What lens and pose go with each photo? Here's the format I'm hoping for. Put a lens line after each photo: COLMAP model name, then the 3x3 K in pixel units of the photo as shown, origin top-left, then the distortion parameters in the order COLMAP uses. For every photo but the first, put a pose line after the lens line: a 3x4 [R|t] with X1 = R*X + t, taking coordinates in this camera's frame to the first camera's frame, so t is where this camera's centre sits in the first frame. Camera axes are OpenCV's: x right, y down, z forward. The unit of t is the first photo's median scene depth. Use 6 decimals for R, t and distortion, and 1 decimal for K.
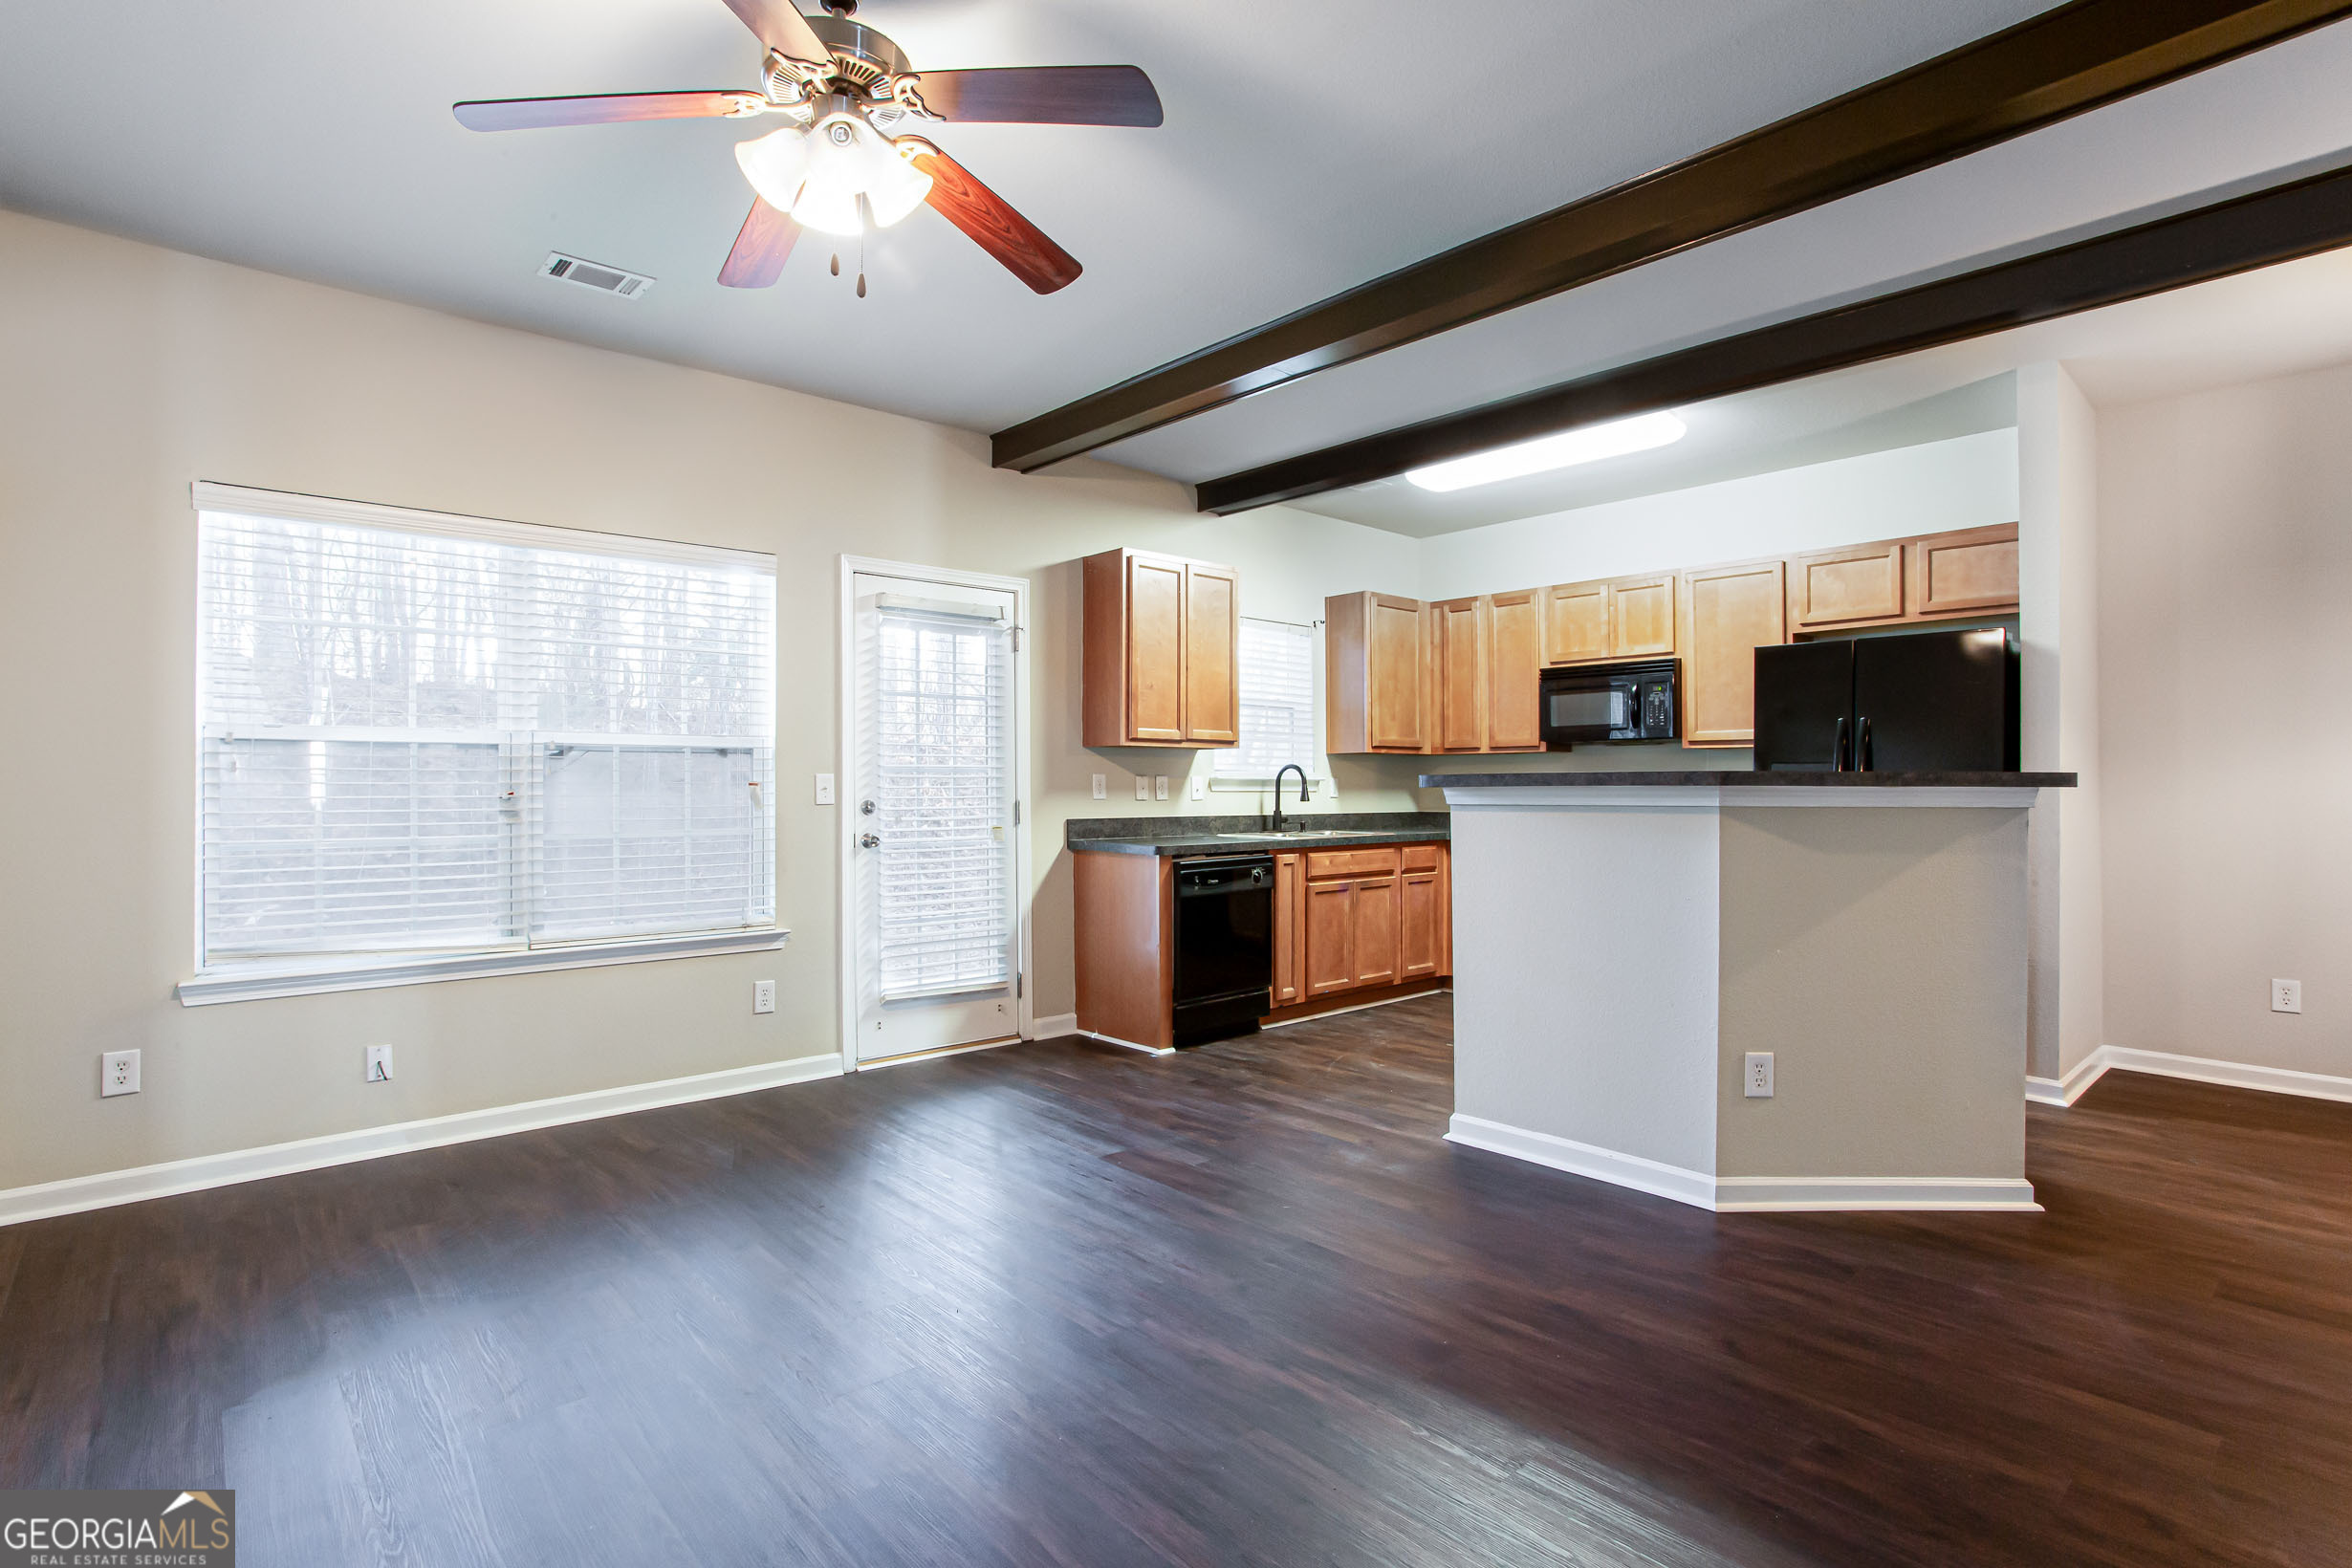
lens RADIAL K [[1156.9, 0, 1176.0], [0, 1156.9, 784.0], [0, 0, 1]] dist [-0.000521, 0.000009]
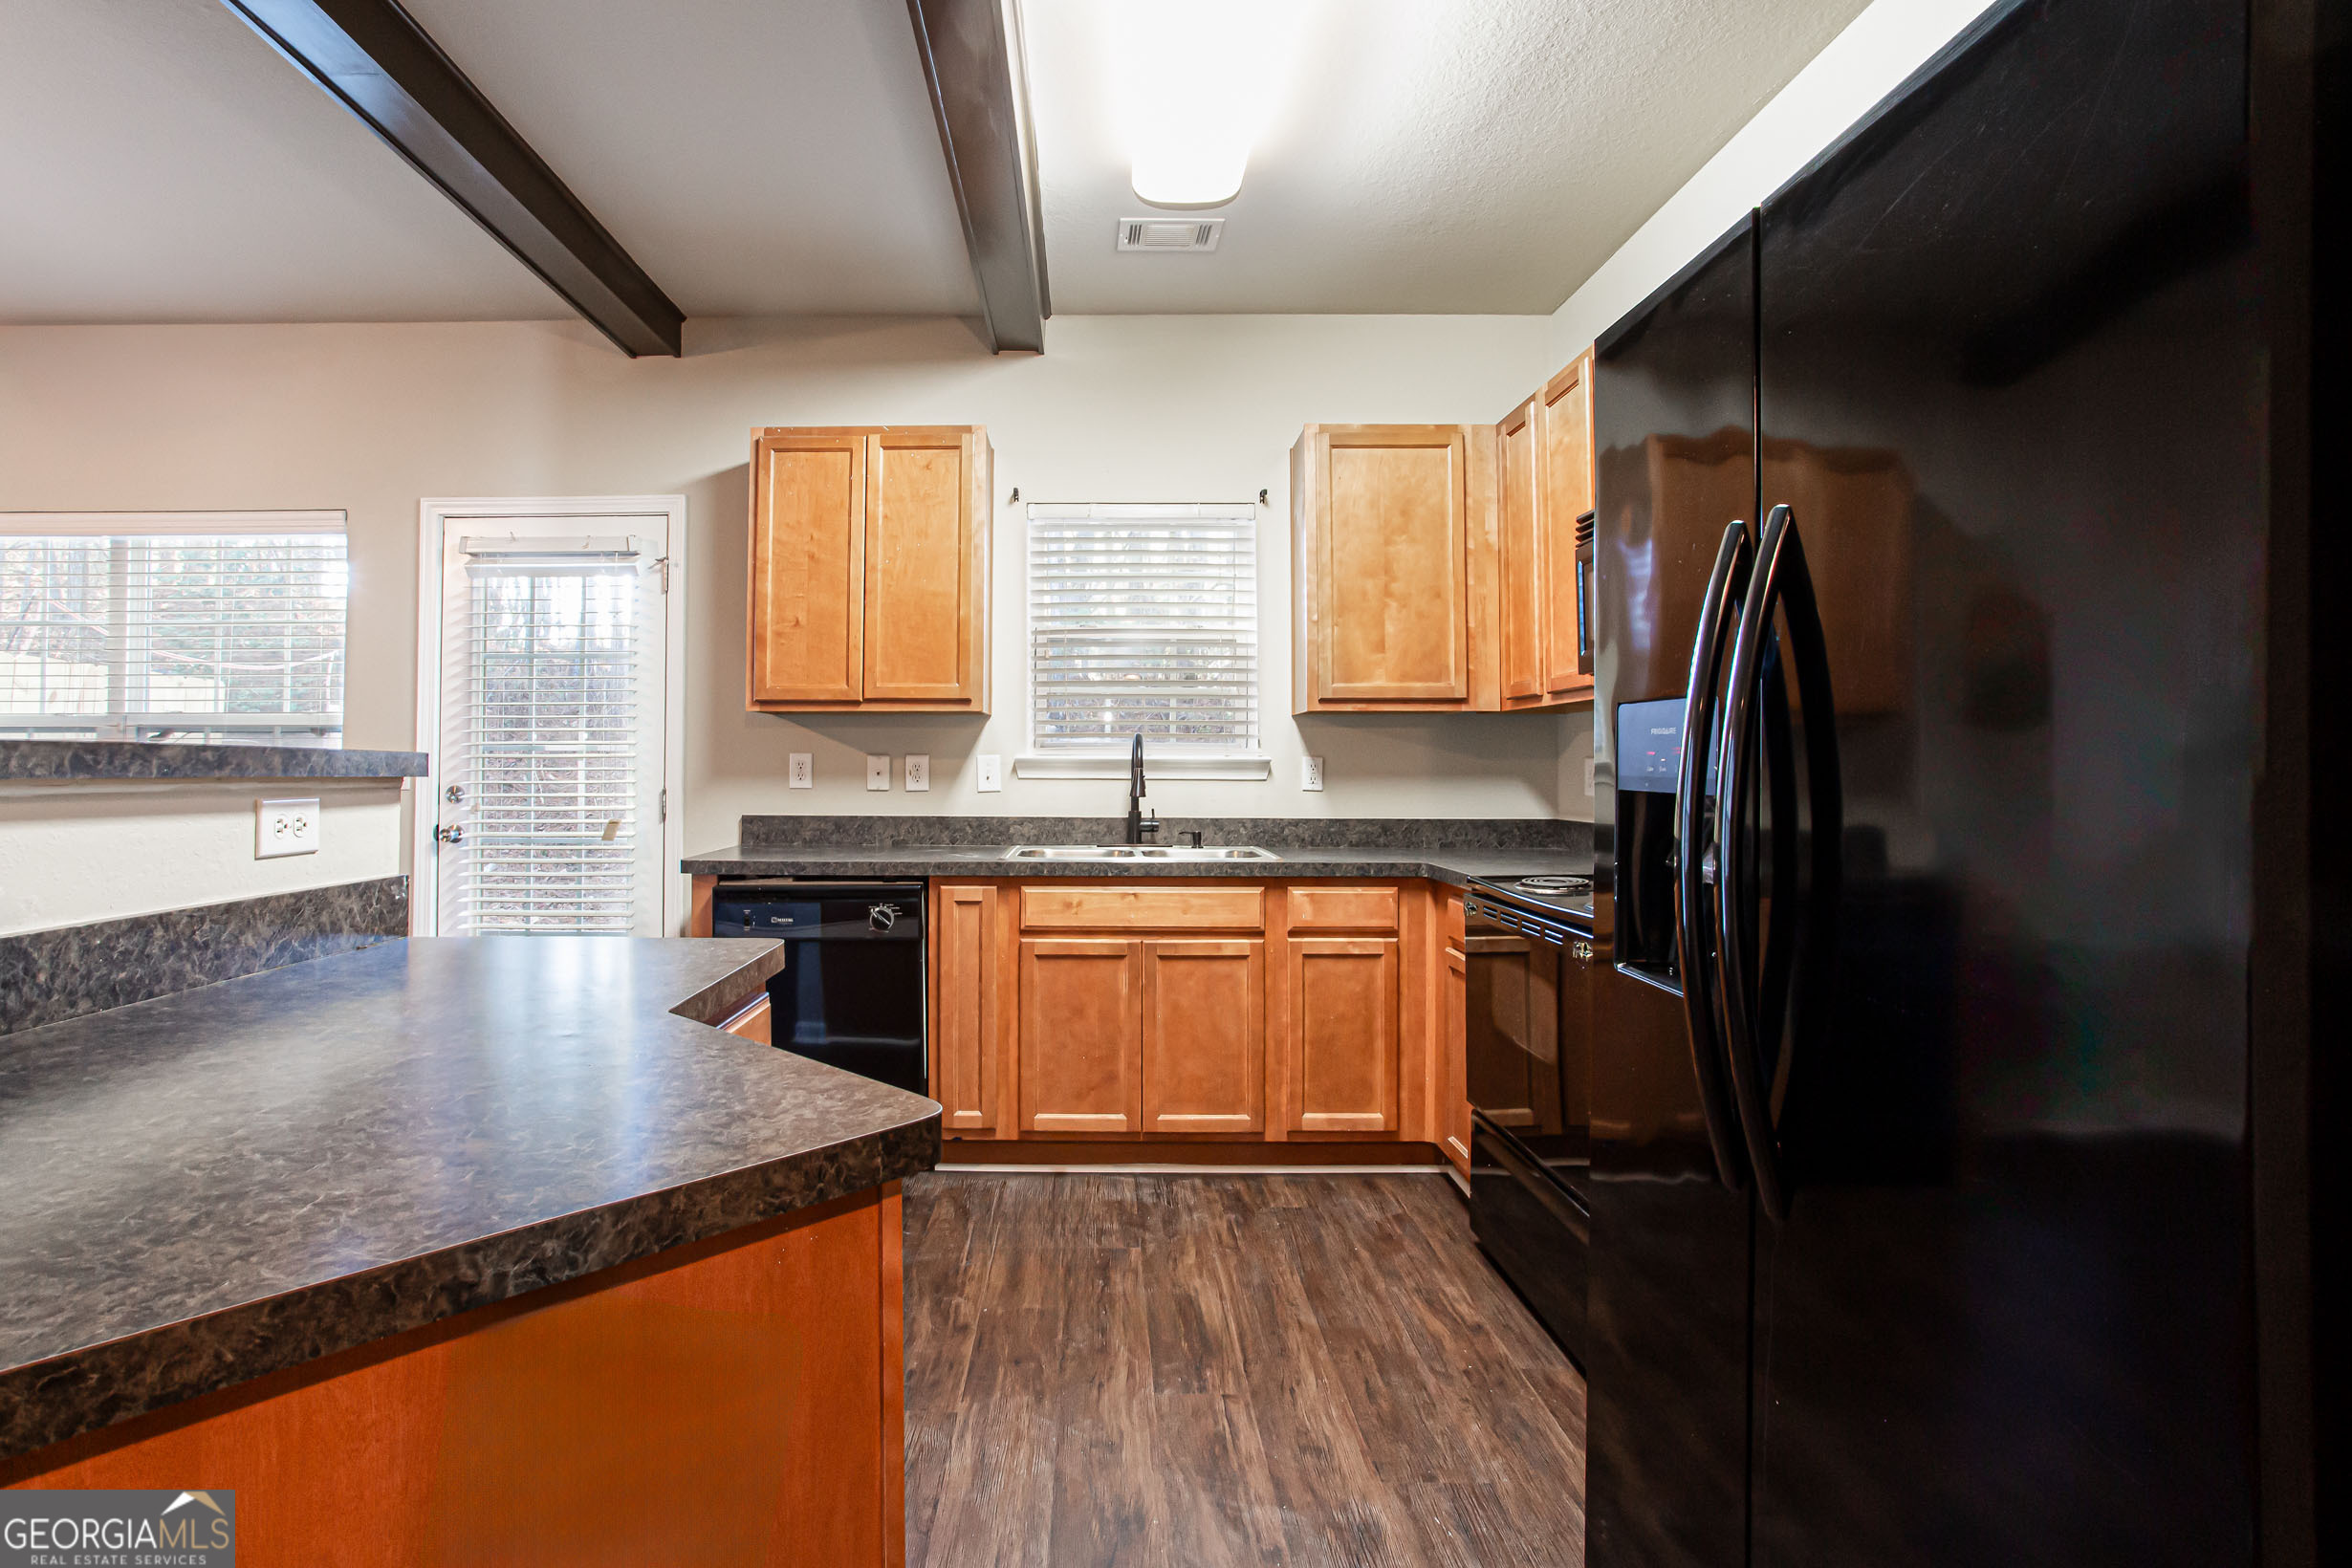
lens RADIAL K [[1189.7, 0, 1176.2], [0, 1189.7, 735.5], [0, 0, 1]] dist [0.000994, 0.000477]
pose [[0.721018, -0.013832, -0.692778, 0.578769], [-0.002191, 0.999750, -0.022241, -0.003326], [0.692913, 0.017554, 0.720808, 0.604740]]
